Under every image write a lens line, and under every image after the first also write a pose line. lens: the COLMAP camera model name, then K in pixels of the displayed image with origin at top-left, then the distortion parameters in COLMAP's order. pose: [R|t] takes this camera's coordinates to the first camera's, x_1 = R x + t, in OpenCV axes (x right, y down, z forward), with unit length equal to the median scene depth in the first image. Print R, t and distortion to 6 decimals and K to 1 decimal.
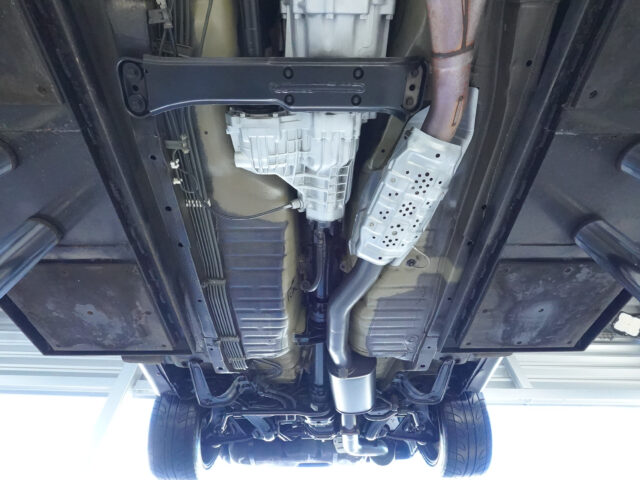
lens RADIAL K [[307.6, 0, 317.7], [0, 307.6, 242.7], [0, 0, 1]] dist [-0.016456, 0.004820]
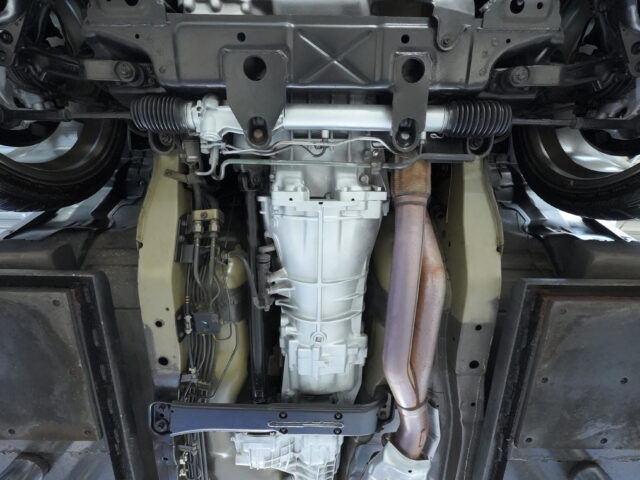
lens RADIAL K [[307.6, 0, 318.6], [0, 307.6, 239.4], [0, 0, 1]] dist [-0.016456, 0.004820]
pose [[0.999881, 0.009329, -0.012325, 0.052542], [-0.013095, 0.934869, -0.354751, -0.693398], [0.008212, 0.354870, 0.934879, -0.393913]]
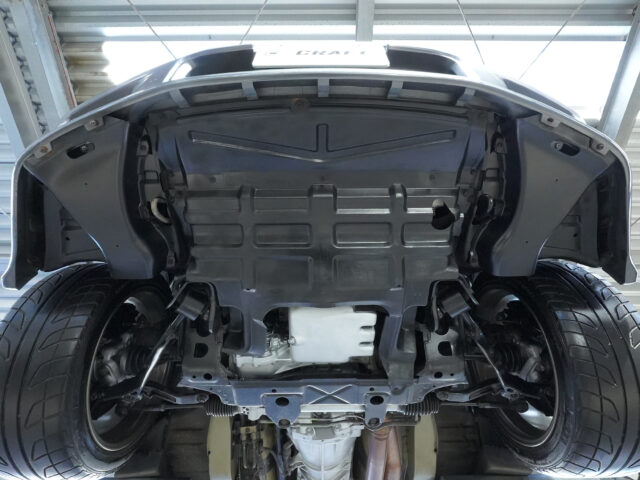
lens RADIAL K [[307.6, 0, 319.7], [0, 307.6, 242.2], [0, 0, 1]] dist [-0.016456, 0.004820]
pose [[0.999881, -0.007439, -0.013488, 0.060311], [0.004207, 0.974243, -0.225463, -1.748308], [0.014818, 0.225379, 0.974158, -1.250647]]
